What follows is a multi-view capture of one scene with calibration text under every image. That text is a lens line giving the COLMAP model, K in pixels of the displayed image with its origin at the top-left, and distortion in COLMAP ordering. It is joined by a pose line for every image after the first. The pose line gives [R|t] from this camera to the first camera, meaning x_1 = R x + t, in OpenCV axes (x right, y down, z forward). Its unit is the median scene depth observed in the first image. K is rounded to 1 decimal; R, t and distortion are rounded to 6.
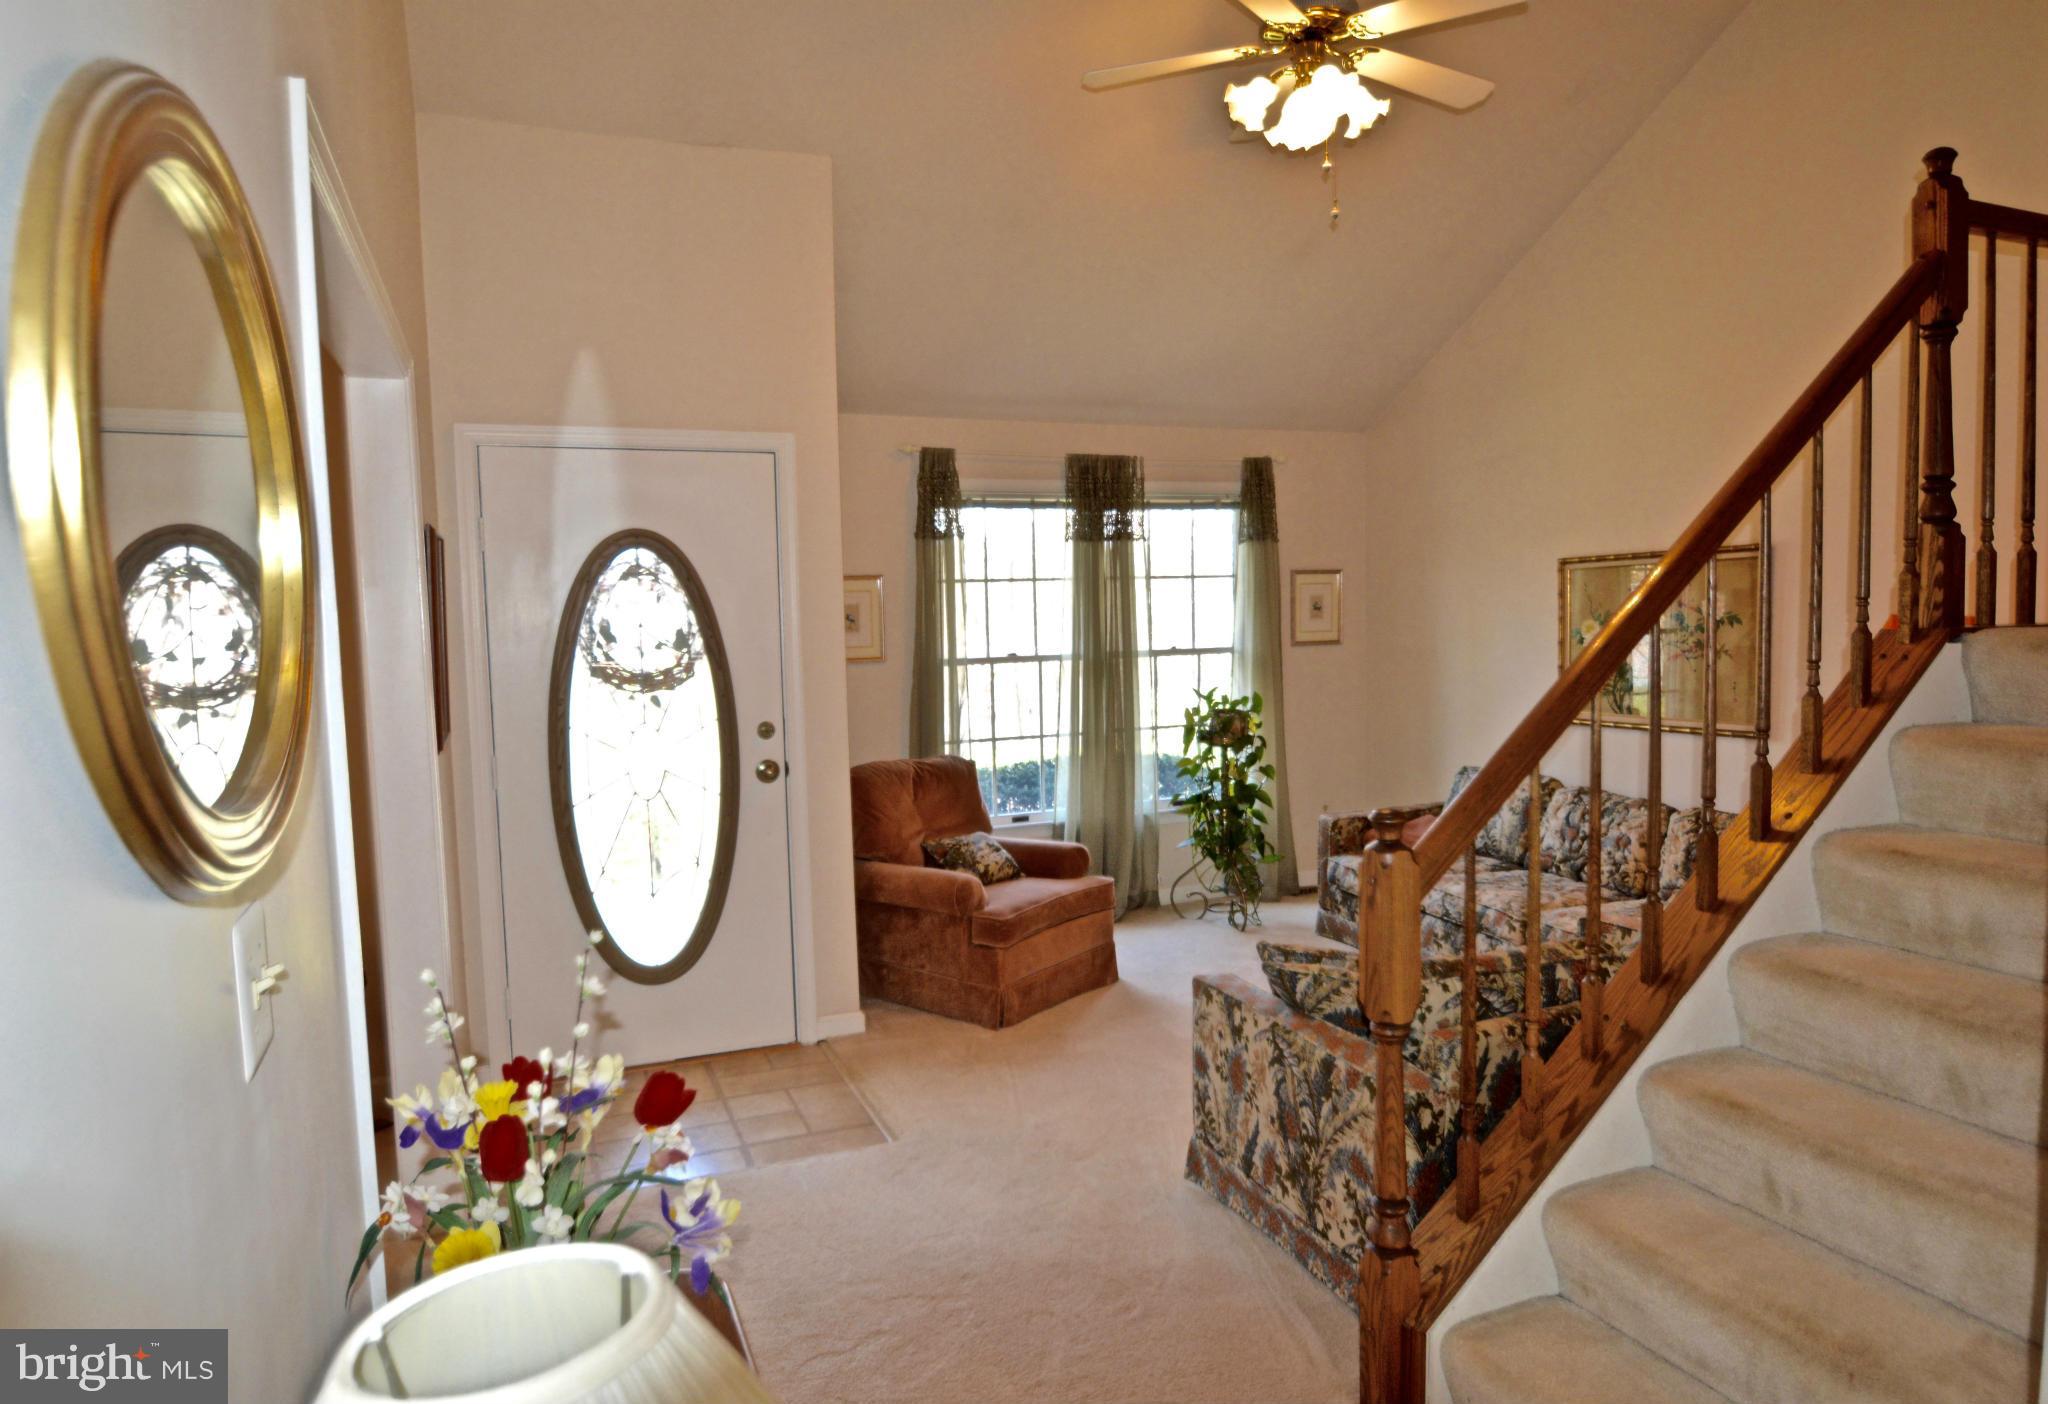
lens RADIAL K [[1299.8, 0, 1018.0], [0, 1299.8, 702.6], [0, 0, 1]] dist [-0.039879, 0.008551]
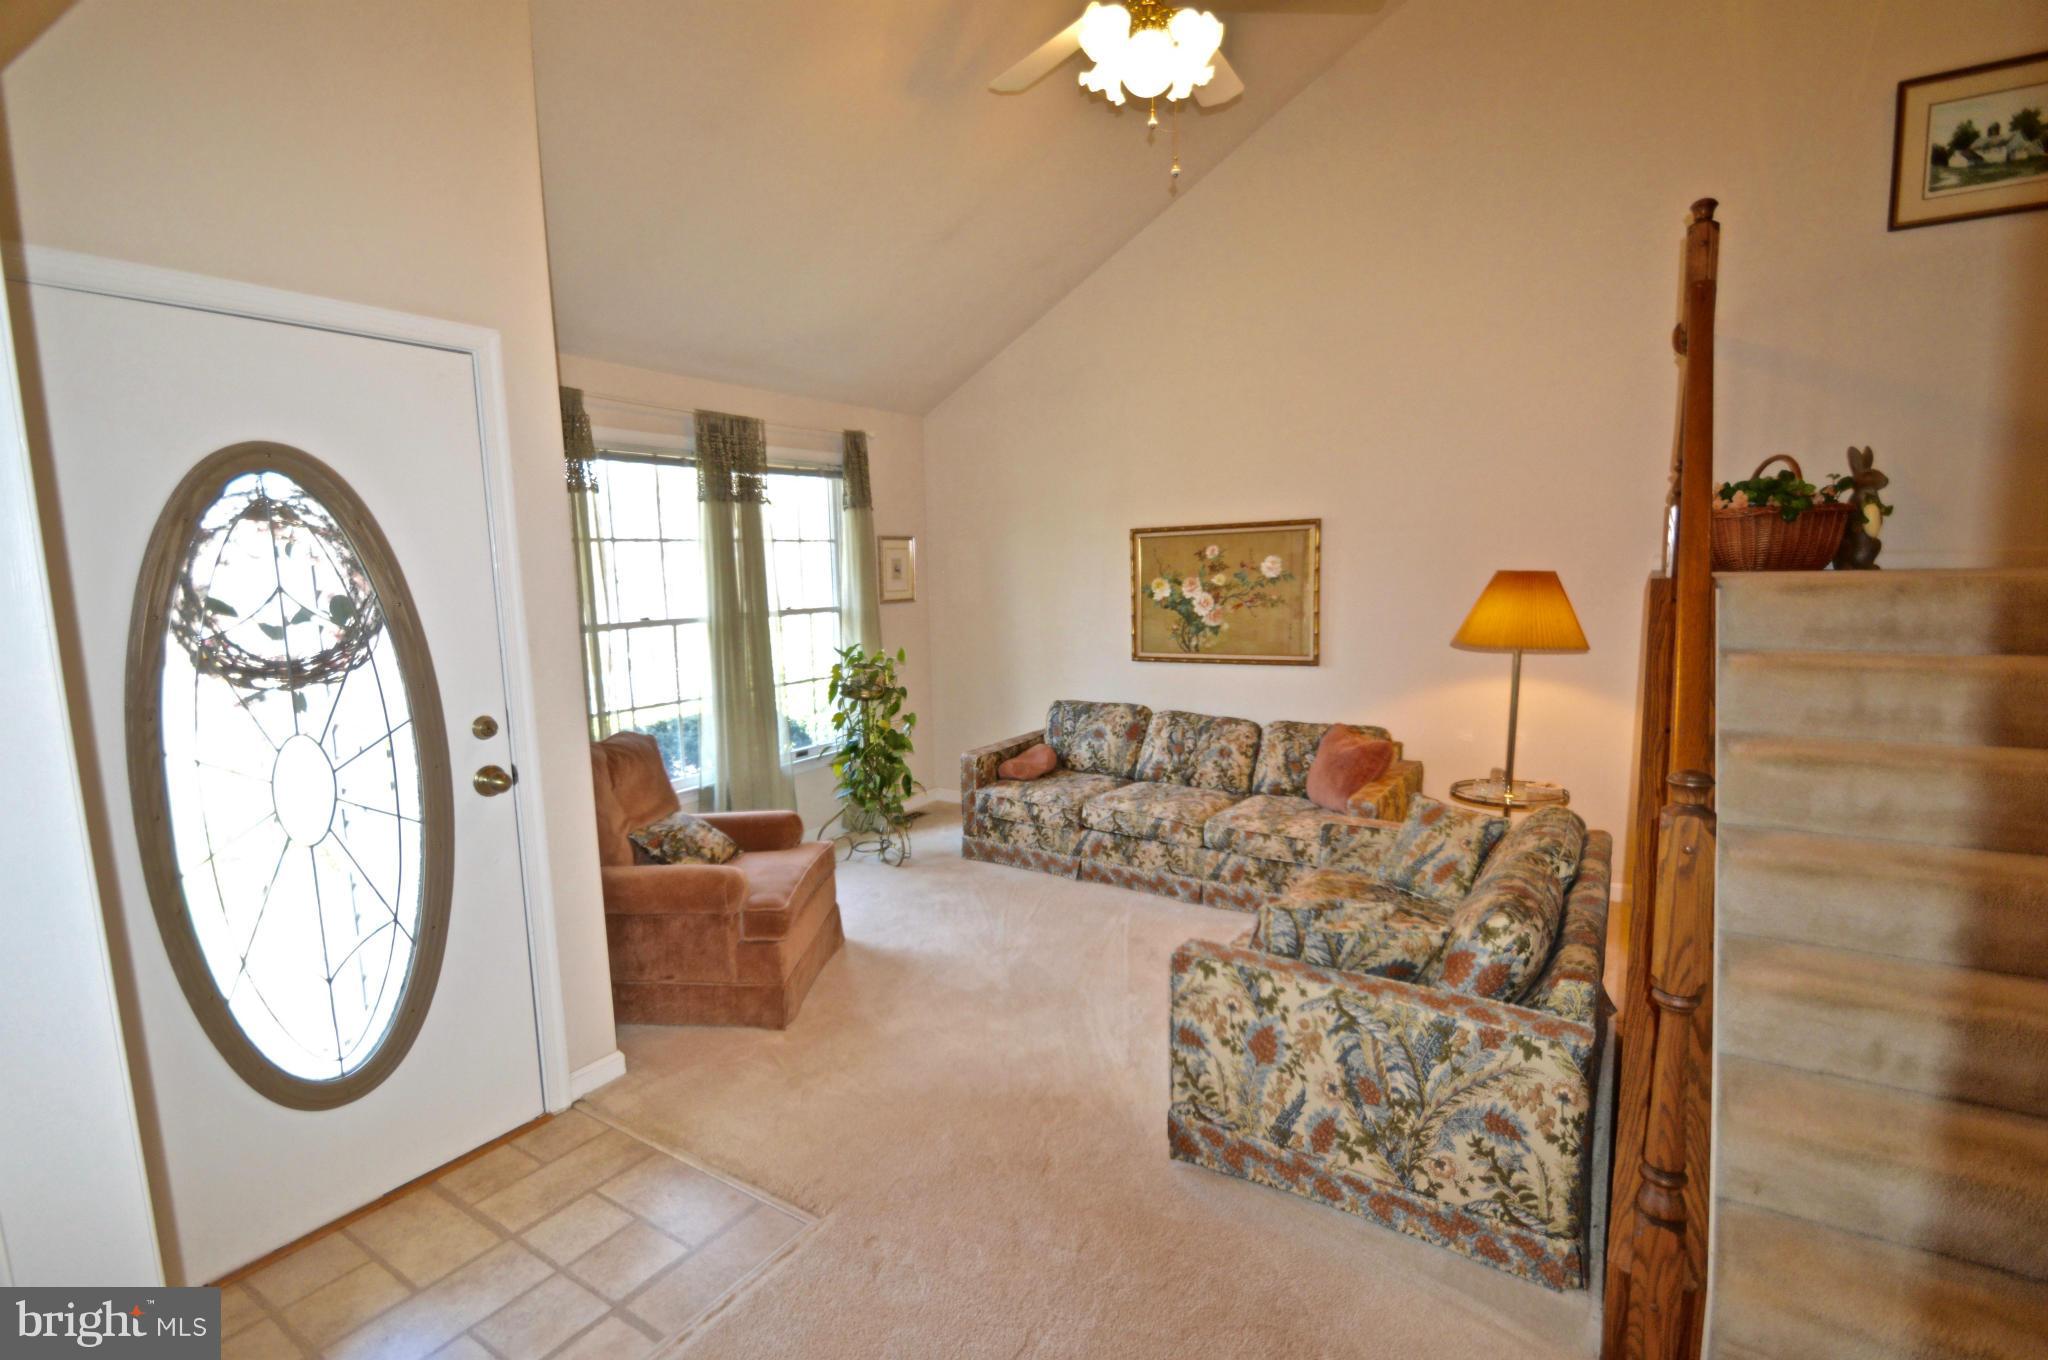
lens RADIAL K [[971.2, 0, 1025.9], [0, 971.2, 692.9], [0, 0, 1]] dist [0.002222, -0.001291]
pose [[0.818594, -0.070587, 0.570019, -0.238849], [0.043499, 0.997188, 0.061016, -0.018084], [-0.572723, -0.025152, 0.819363, 0.329230]]
